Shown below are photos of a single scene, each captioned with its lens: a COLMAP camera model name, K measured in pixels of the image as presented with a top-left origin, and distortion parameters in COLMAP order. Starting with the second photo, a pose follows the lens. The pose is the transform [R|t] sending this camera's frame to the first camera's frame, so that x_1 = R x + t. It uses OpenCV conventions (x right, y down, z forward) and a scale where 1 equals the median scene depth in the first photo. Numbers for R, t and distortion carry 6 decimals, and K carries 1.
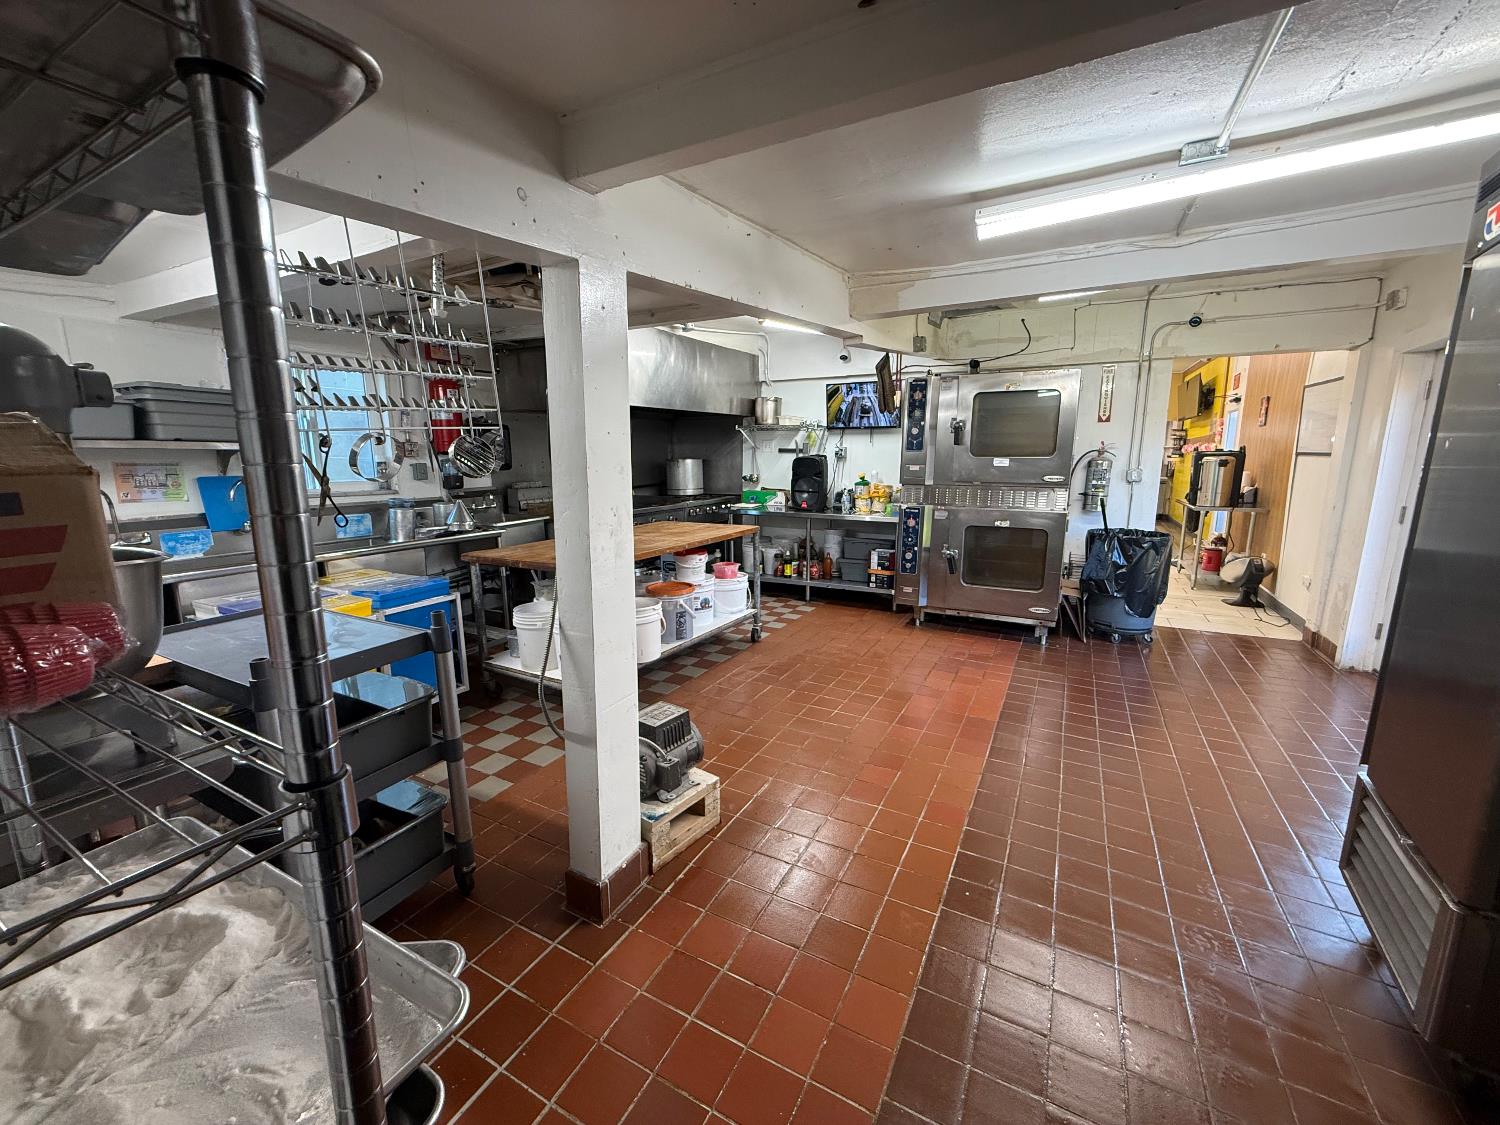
lens RADIAL K [[596.7, 0, 747.3], [0, 596.7, 560.9], [0, 0, 1]] dist [0.000597, 0.000368]
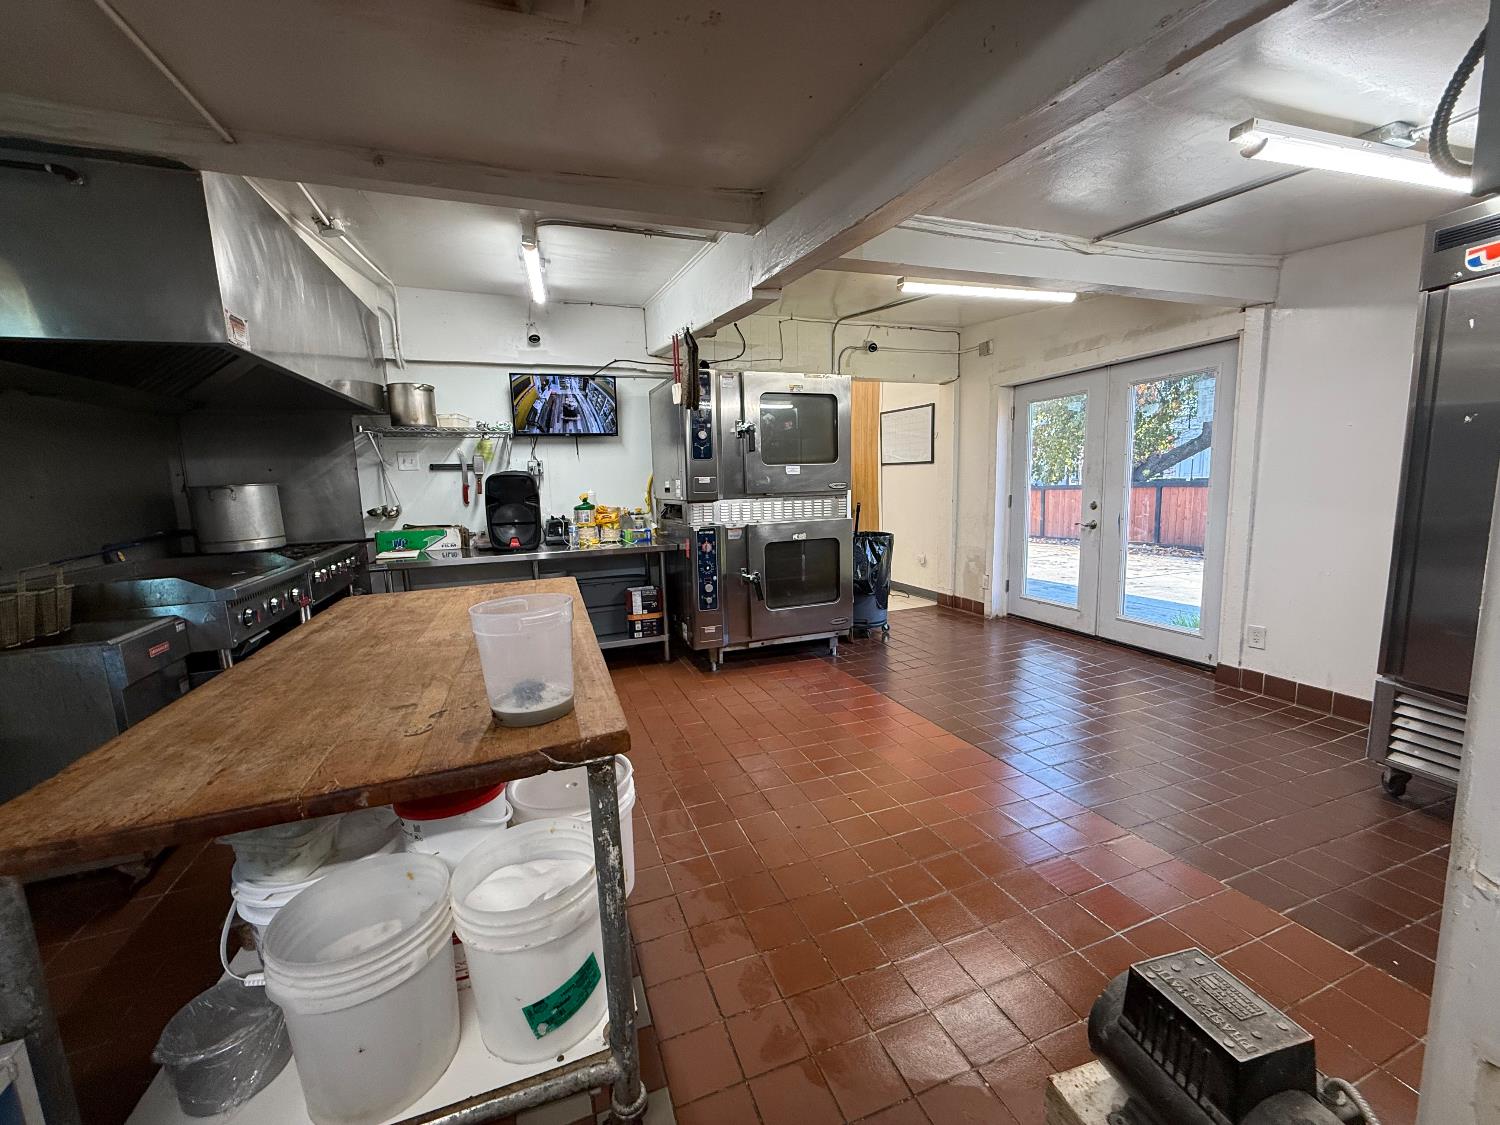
lens RADIAL K [[596.7, 0, 748.5], [0, 596.7, 563.5], [0, 0, 1]] dist [0.000597, 0.000368]
pose [[0.660568, -0.127153, 0.739921, -0.242563], [0.161901, 0.986491, 0.024987, -0.044302], [-0.733102, 0.103288, 0.672230, 0.345938]]
